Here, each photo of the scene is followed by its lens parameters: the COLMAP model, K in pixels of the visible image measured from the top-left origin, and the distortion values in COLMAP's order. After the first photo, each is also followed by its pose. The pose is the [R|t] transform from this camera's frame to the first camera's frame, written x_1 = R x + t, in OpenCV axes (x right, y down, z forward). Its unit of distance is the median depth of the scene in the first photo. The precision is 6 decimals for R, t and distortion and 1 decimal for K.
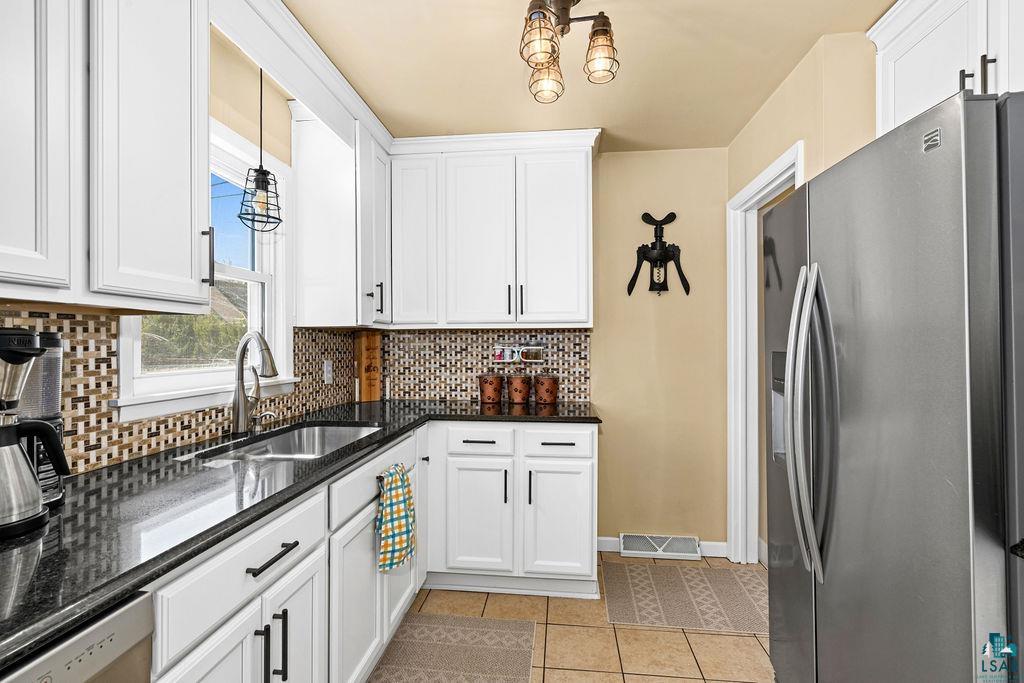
lens RADIAL K [[494.1, 0, 521.0], [0, 494.1, 346.3], [0, 0, 1]] dist [-0.000597, 0.002511]
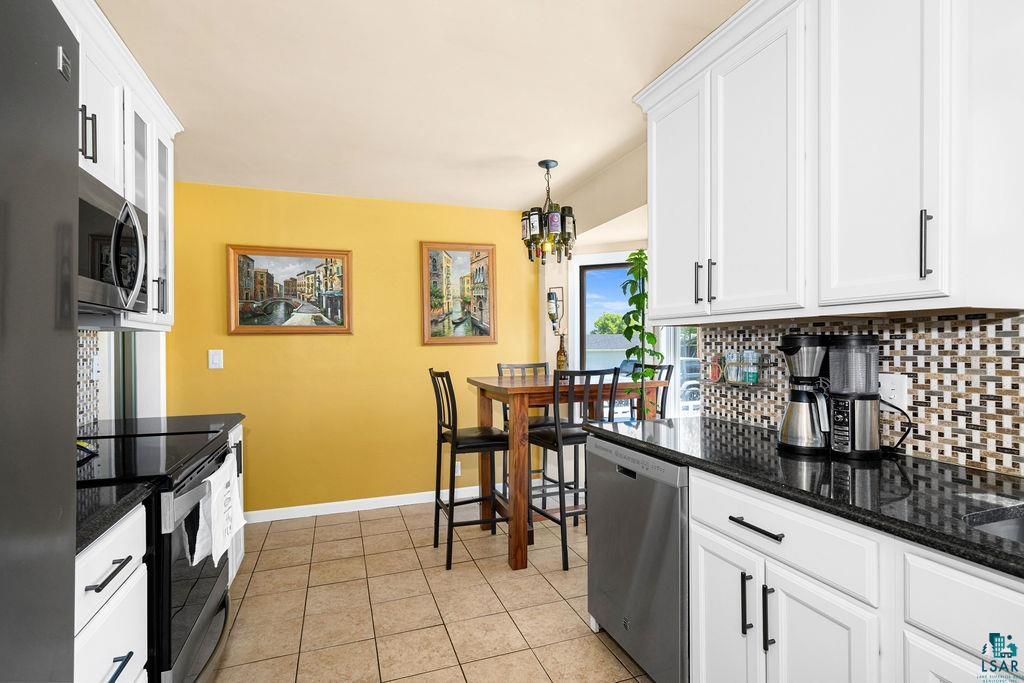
lens RADIAL K [[494.1, 0, 512.4], [0, 494.1, 346.9], [0, 0, 1]] dist [-0.000597, 0.002511]
pose [[-0.913023, 0.006189, -0.407862, 0.228116], [0.003924, 0.999972, 0.006388, -0.003073], [0.407890, 0.004231, -0.913021, 0.859071]]
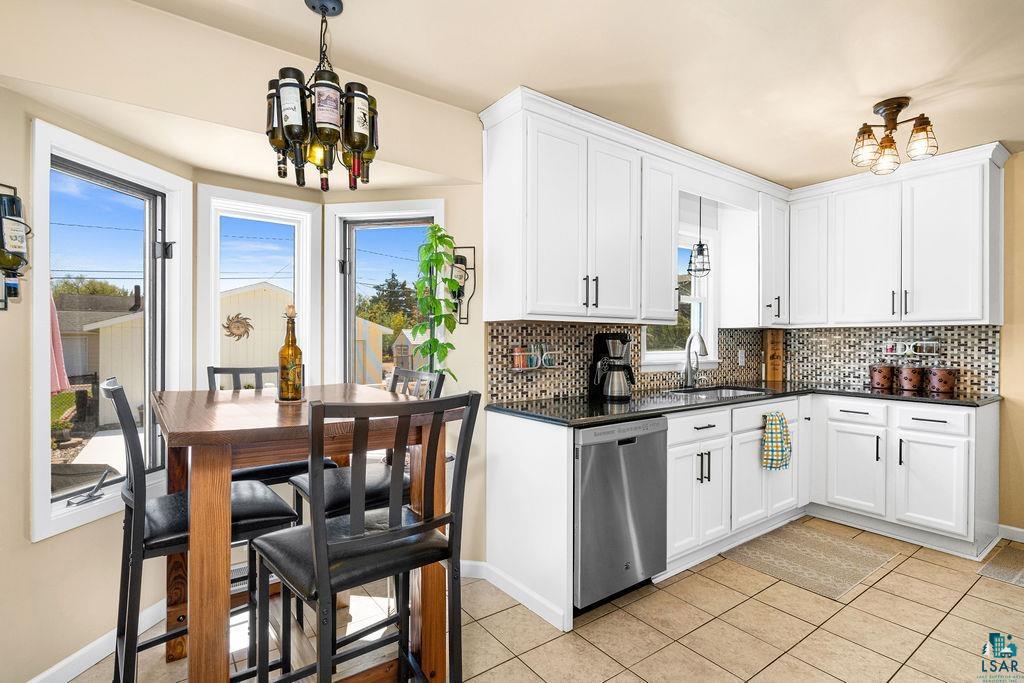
lens RADIAL K [[494.1, 0, 503.7], [0, 494.1, 342.3], [0, 0, 1]] dist [-0.000597, 0.002511]
pose [[0.654838, 0.005851, -0.755746, 0.310460], [-0.006178, 0.999978, 0.002388, 0.007228], [0.755744, 0.003105, 0.654860, -0.605780]]
